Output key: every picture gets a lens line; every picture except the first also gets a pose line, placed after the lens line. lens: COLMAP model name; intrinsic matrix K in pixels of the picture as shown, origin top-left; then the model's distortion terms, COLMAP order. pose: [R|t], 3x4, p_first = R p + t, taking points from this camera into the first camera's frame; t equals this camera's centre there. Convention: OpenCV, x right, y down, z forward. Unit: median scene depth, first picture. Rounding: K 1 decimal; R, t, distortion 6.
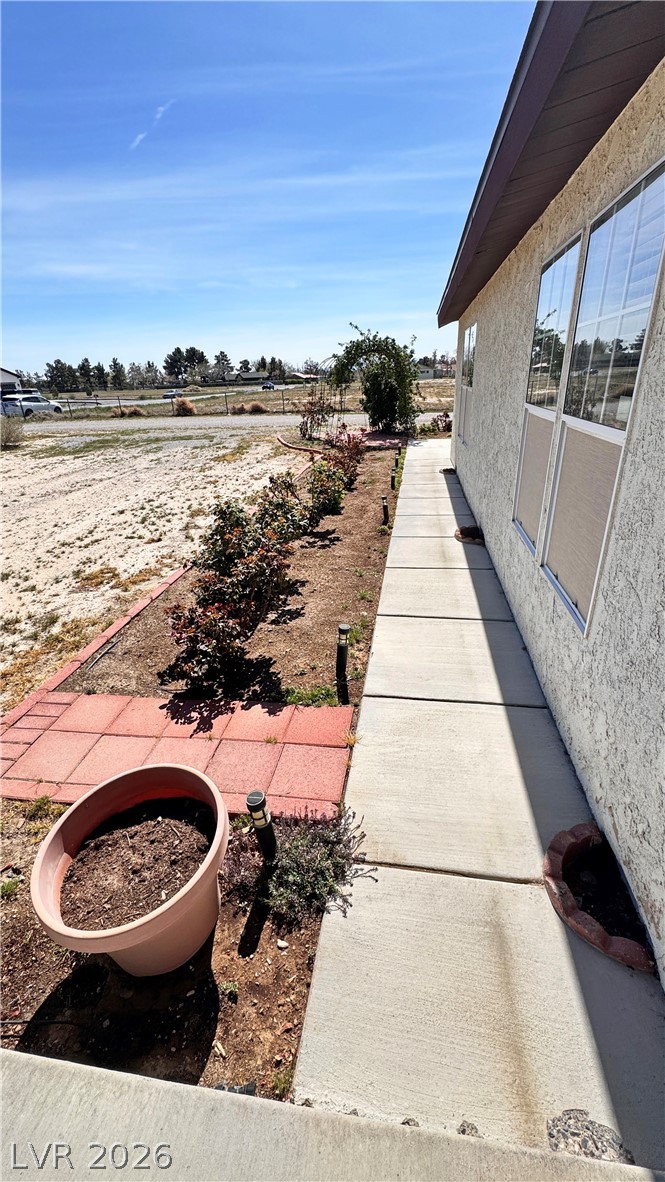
lens RADIAL K [[473.4, 0, 332.5], [0, 473.4, 591.0], [0, 0, 1]] dist [-0.002409, 0.000416]
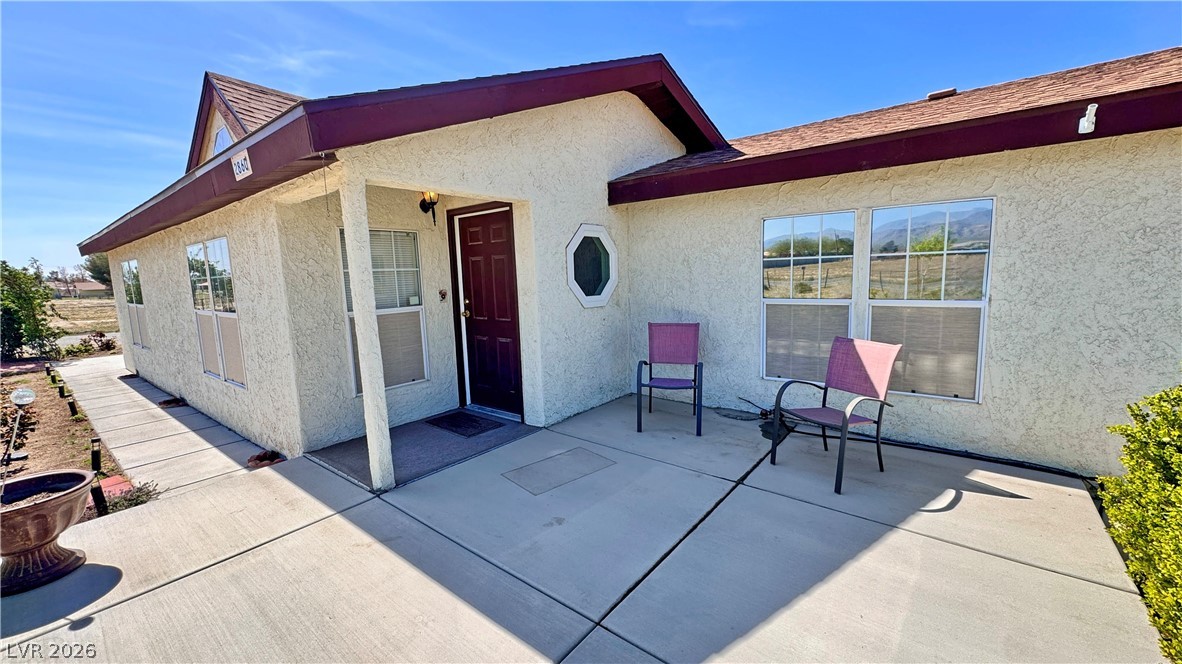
lens RADIAL K [[473.4, 0, 588.4], [0, 473.4, 331.2], [0, 0, 1]] dist [-0.002409, 0.000416]
pose [[0.497671, -0.082481, 0.863435, -0.102766], [0.370499, 0.920297, -0.125637, 0.115777], [-0.784254, 0.382428, 0.488564, -0.258627]]
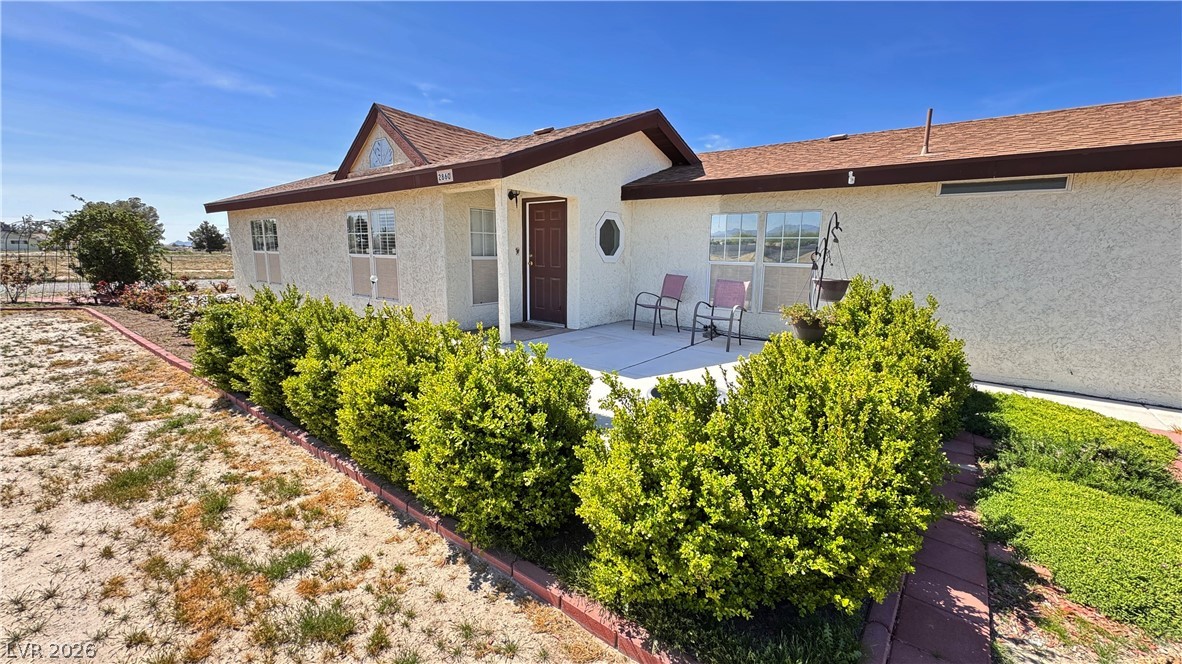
lens RADIAL K [[473.4, 0, 588.4], [0, 473.4, 331.2], [0, 0, 1]] dist [-0.002409, 0.000416]
pose [[0.482855, -0.099082, 0.870077, -0.345588], [0.330075, 0.940888, -0.076032, 0.177553], [-0.811111, 0.323903, 0.487017, -0.339303]]
